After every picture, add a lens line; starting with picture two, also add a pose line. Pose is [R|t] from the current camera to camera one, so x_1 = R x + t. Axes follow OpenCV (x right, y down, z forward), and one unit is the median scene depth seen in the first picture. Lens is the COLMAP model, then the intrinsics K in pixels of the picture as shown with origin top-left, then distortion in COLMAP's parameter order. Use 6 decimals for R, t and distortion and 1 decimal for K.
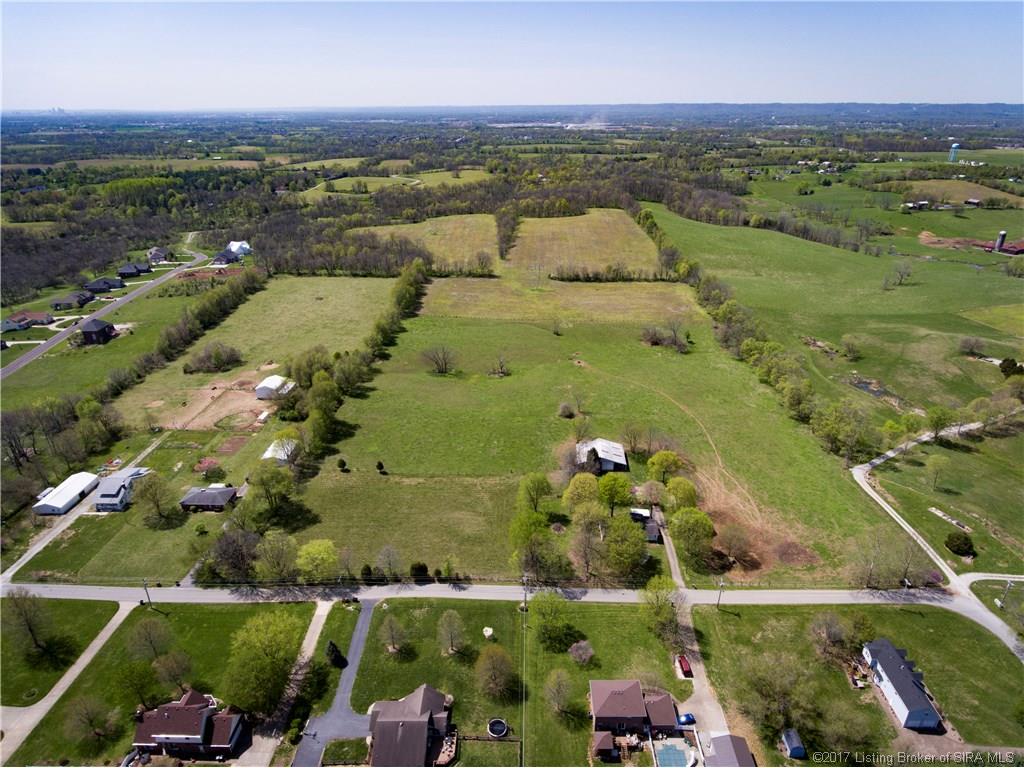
lens RADIAL K [[603.8, 0, 514.9], [0, 603.8, 380.9], [0, 0, 1]] dist [-0.005991, 0.001456]
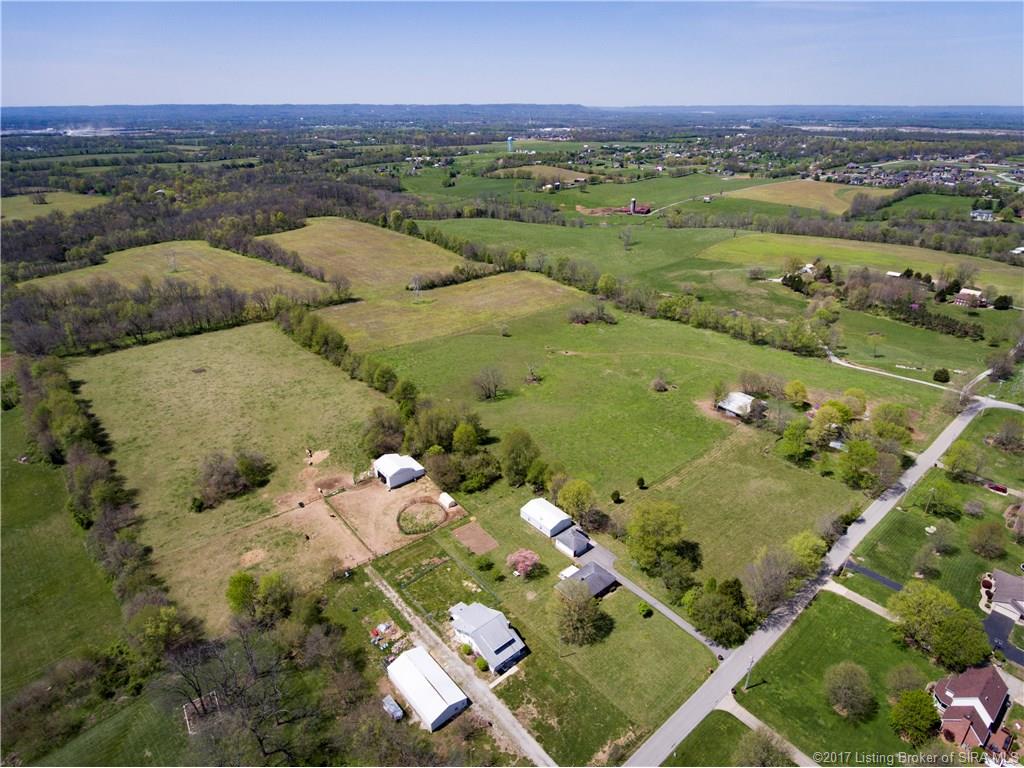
lens RADIAL K [[603.8, 0, 514.2], [0, 603.8, 387.1], [0, 0, 1]] dist [-0.005991, 0.001456]
pose [[0.738183, -0.284519, 0.611666, -0.631843], [0.280210, 0.954108, 0.105639, -0.111791], [-0.613652, 0.093414, 0.784031, 0.243491]]
